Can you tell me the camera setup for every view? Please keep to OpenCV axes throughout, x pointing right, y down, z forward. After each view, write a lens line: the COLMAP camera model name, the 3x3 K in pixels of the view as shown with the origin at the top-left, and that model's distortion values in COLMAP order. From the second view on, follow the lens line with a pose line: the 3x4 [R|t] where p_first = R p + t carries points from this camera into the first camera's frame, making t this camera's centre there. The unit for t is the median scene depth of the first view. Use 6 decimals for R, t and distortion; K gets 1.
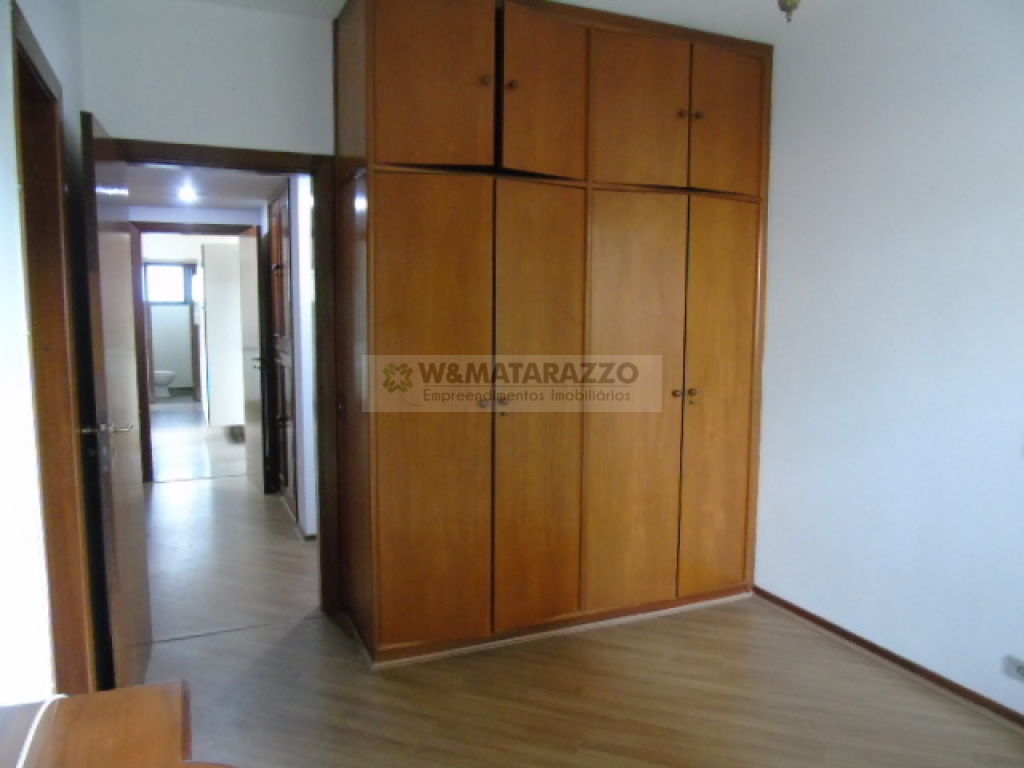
lens RADIAL K [[748.1, 0, 512.0], [0, 748.1, 384.0], [0, 0, 1]] dist [-0.062972, 0.000903]
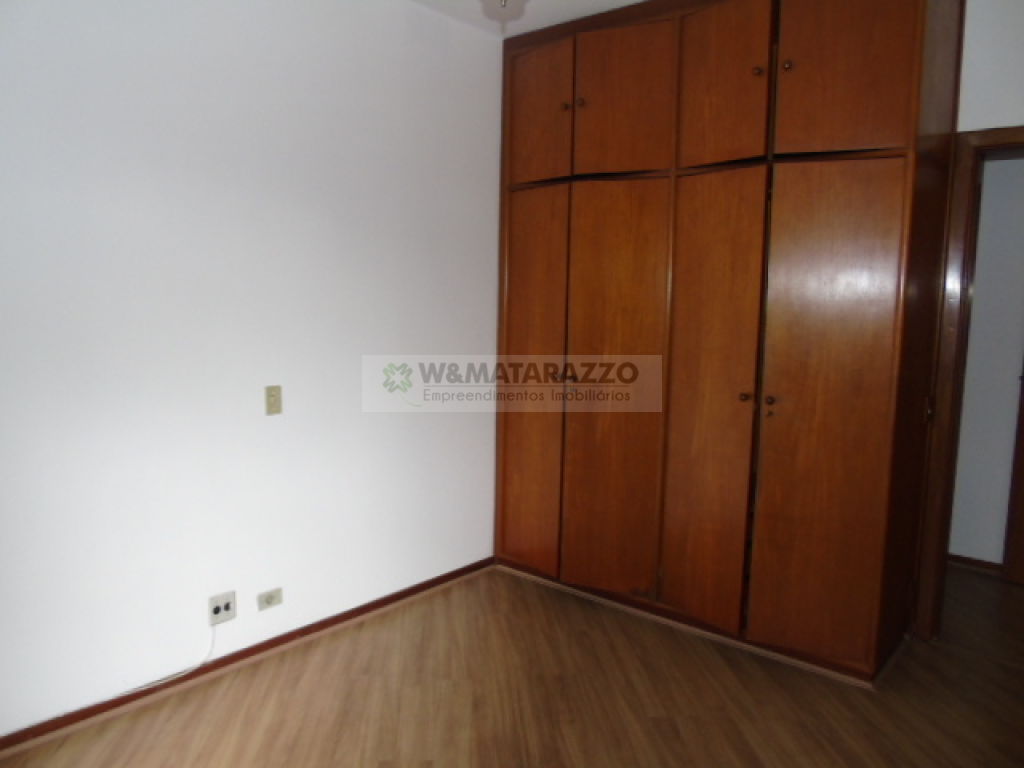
lens RADIAL K [[748.1, 0, 512.0], [0, 748.1, 384.0], [0, 0, 1]] dist [-0.062972, 0.000903]
pose [[0.295707, 0.121701, -0.947495, 0.980252], [-0.134029, 0.987326, 0.084987, -0.039419], [0.945830, 0.101860, 0.308270, 0.488705]]
